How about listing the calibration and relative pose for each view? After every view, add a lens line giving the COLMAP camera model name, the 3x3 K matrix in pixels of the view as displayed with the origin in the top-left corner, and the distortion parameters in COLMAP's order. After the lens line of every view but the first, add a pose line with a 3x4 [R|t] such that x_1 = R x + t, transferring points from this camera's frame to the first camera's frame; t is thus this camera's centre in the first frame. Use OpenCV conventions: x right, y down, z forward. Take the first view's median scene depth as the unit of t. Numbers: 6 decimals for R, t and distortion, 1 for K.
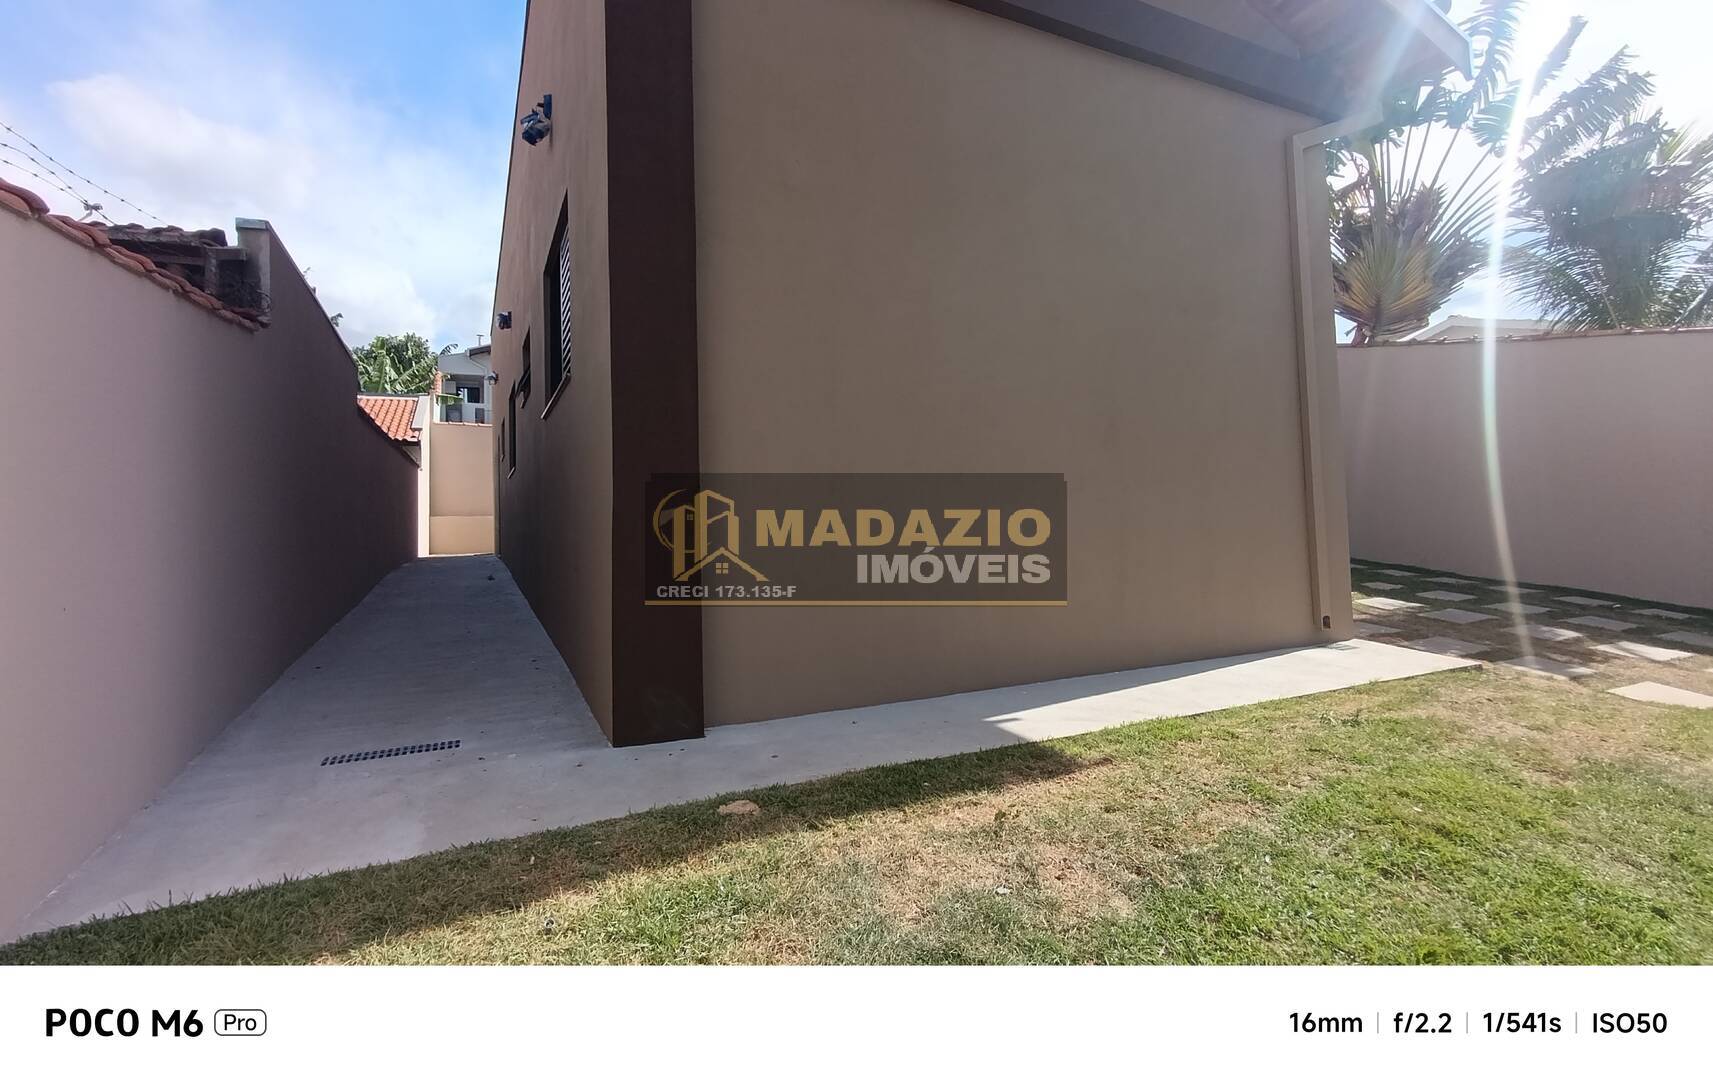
lens RADIAL K [[804.7, 0, 881.9], [0, 804.7, 507.1], [0, 0, 1]] dist [0.001509, 0.000564]
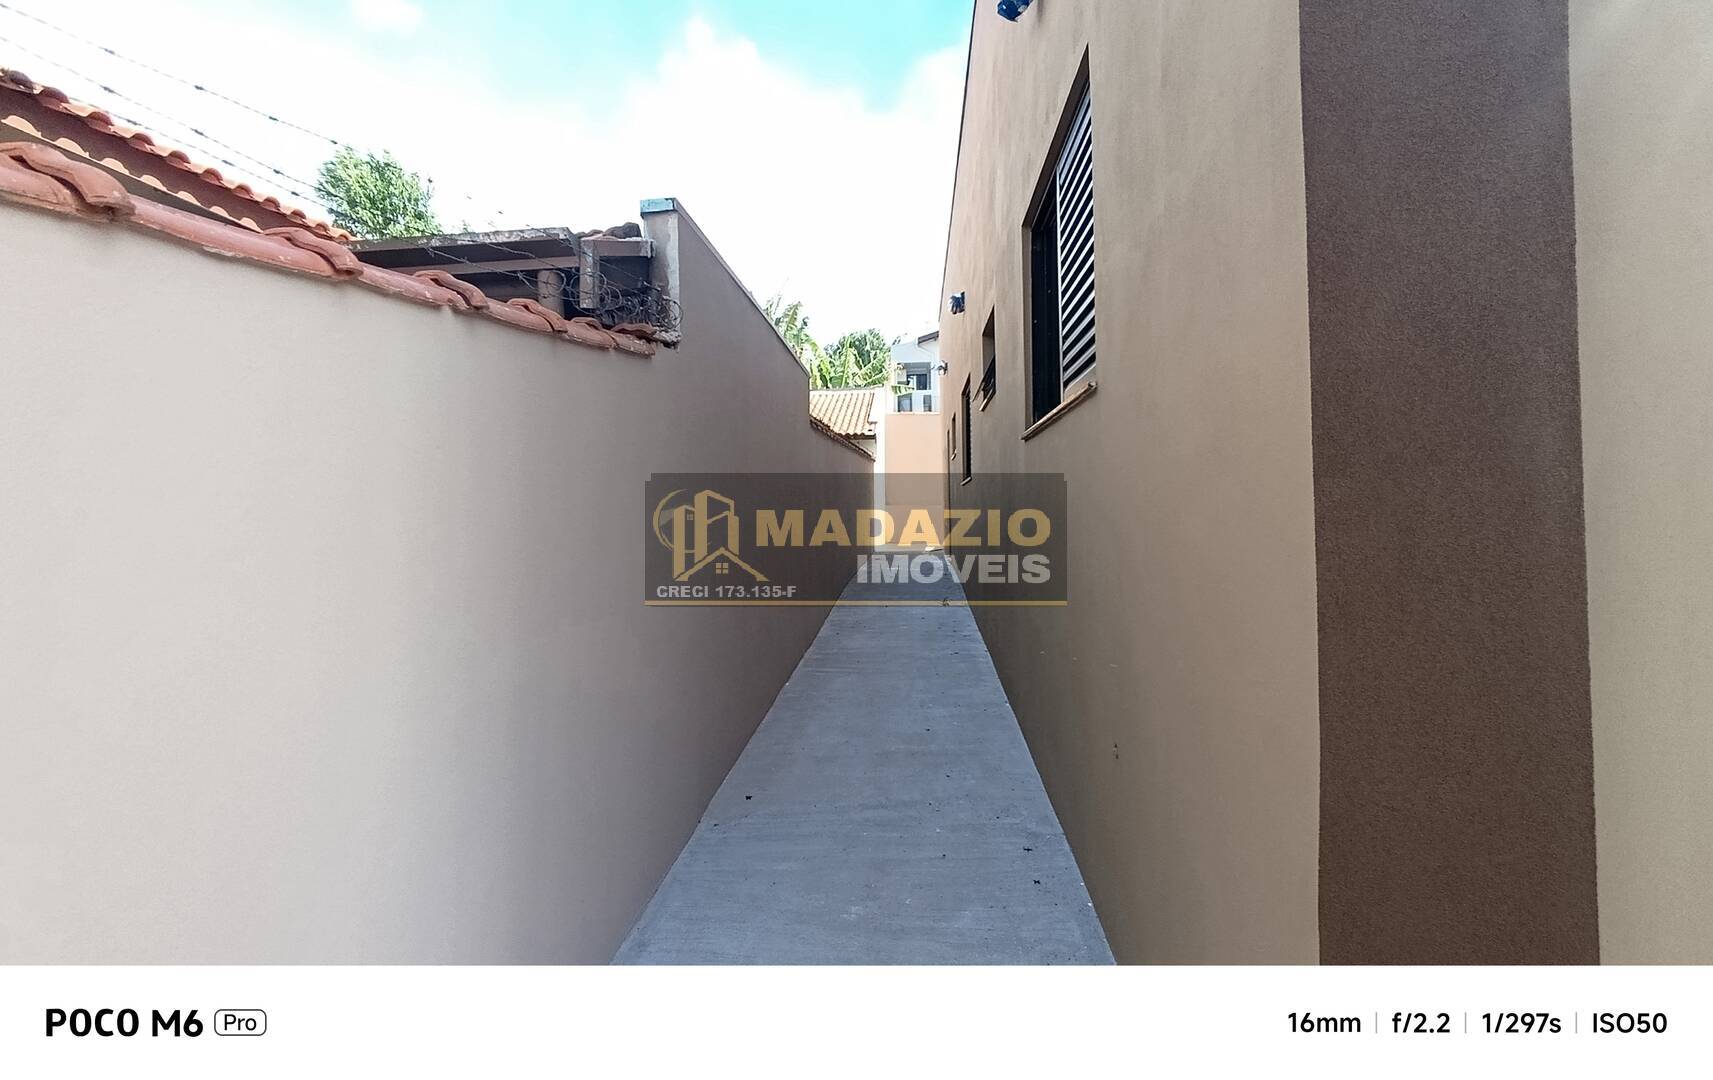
lens RADIAL K [[804.7, 0, 881.9], [0, 804.7, 507.1], [0, 0, 1]] dist [0.001509, 0.000564]
pose [[0.868669, 0.011776, -0.495254, -0.069125], [0.007773, 0.999270, 0.037395, -0.029740], [0.495333, -0.036333, 0.867943, 0.130023]]
